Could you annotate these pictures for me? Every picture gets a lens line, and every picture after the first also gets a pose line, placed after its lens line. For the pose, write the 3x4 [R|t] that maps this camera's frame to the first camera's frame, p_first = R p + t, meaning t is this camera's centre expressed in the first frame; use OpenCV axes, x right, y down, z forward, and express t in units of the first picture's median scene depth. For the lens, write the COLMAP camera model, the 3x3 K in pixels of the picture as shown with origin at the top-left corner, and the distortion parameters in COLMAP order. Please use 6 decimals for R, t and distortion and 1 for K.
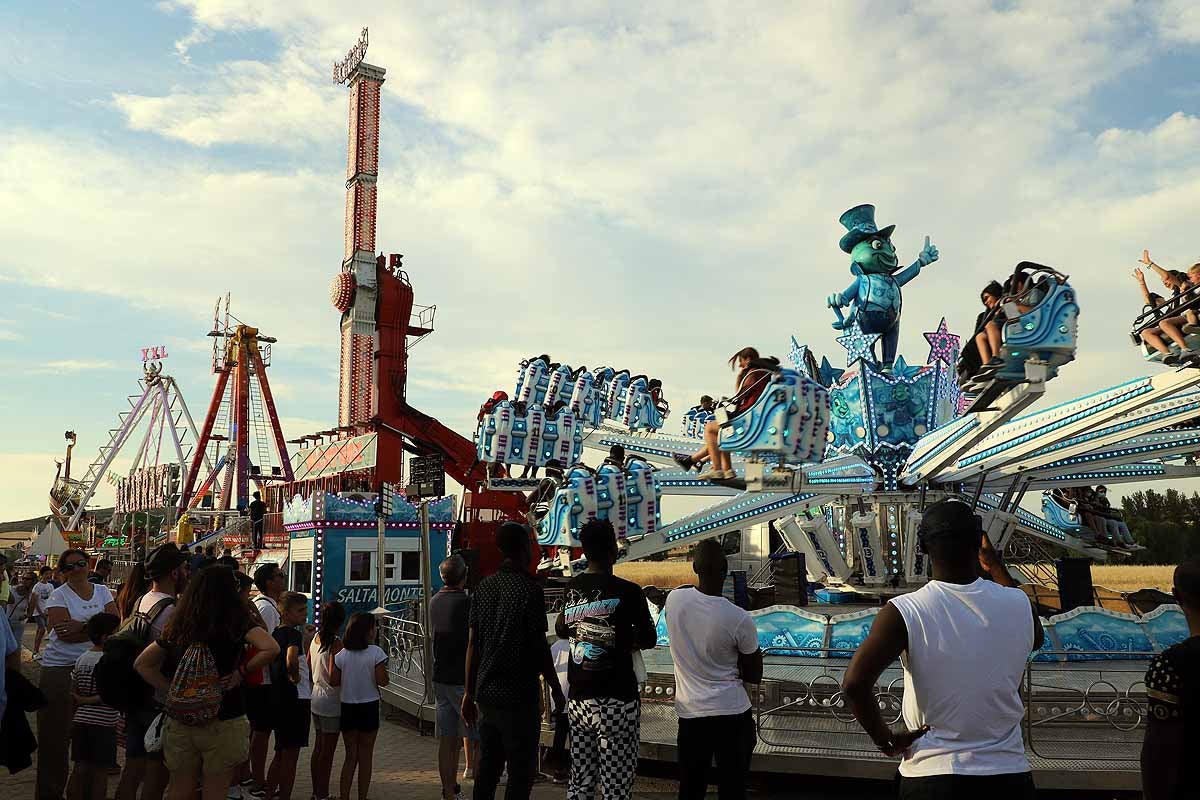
lens RADIAL K [[978.2, 0, 600.0], [0, 978.2, 400.0], [0, 0, 1]] dist [-0.013487, 0.001576]
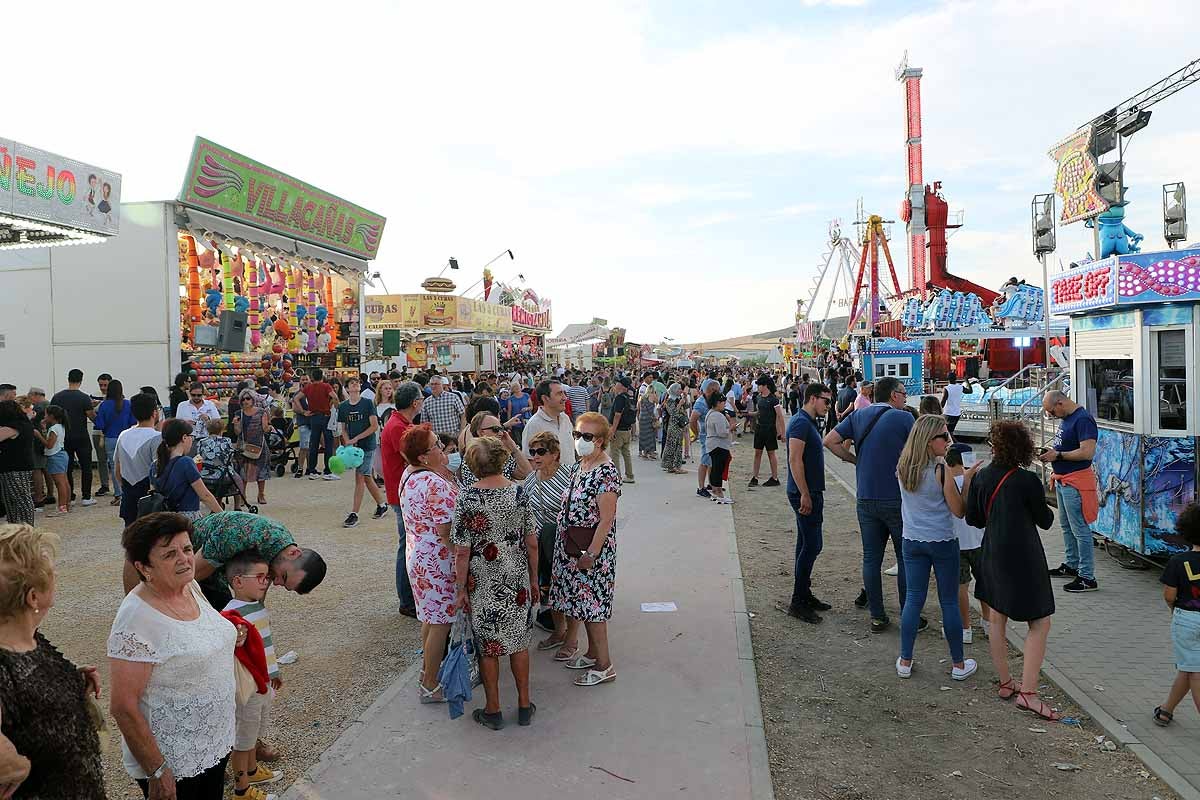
lens RADIAL K [[829.7, 0, 605.1], [0, 829.7, 416.2], [0, 0, 1]] dist [-0.080192, 0.034549]
pose [[0.738380, 0.028733, -0.673772, 0.322088], [0.131464, 0.973792, 0.185597, -0.092784], [0.661447, -0.225618, 0.715252, -0.459241]]
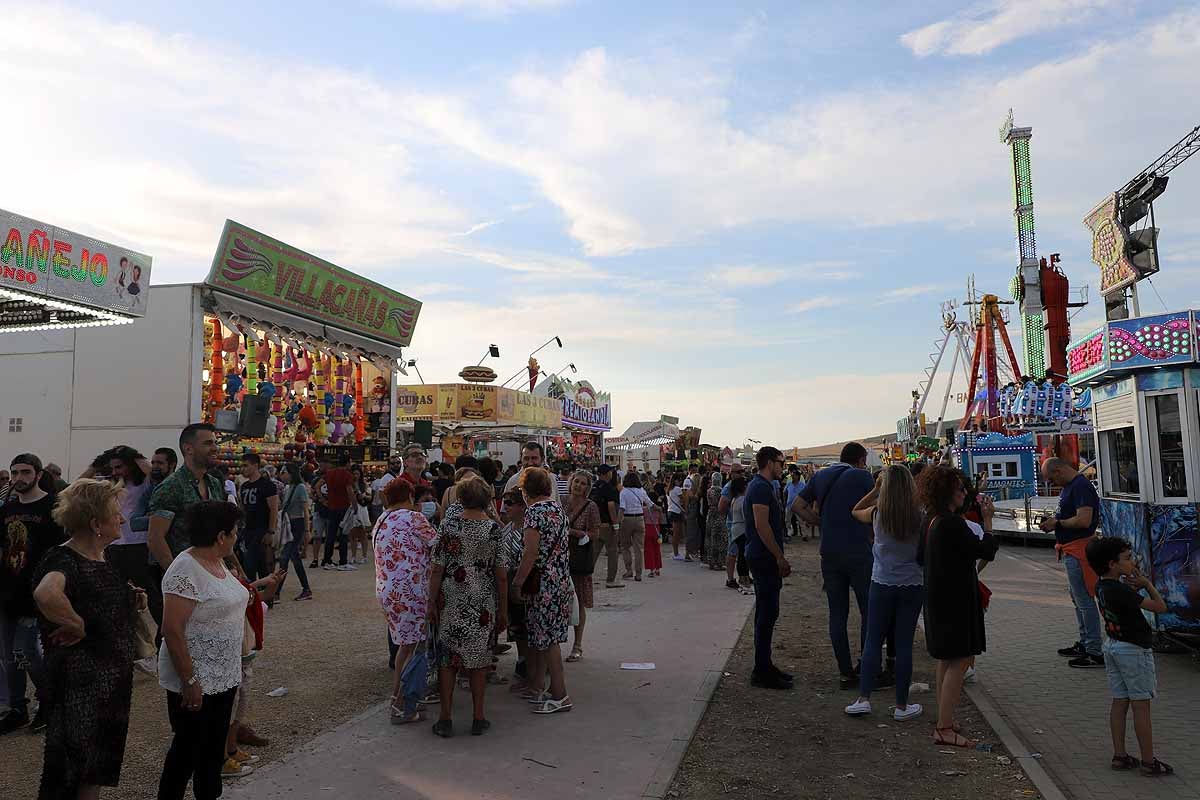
lens RADIAL K [[978.2, 0, 600.0], [0, 978.2, 400.0], [0, 0, 1]] dist [-0.013487, 0.001576]
pose [[0.674523, -0.065976, -0.735300, 0.382814], [0.137432, 0.989810, 0.037260, -0.082900], [0.725349, -0.126187, 0.676717, -0.483602]]
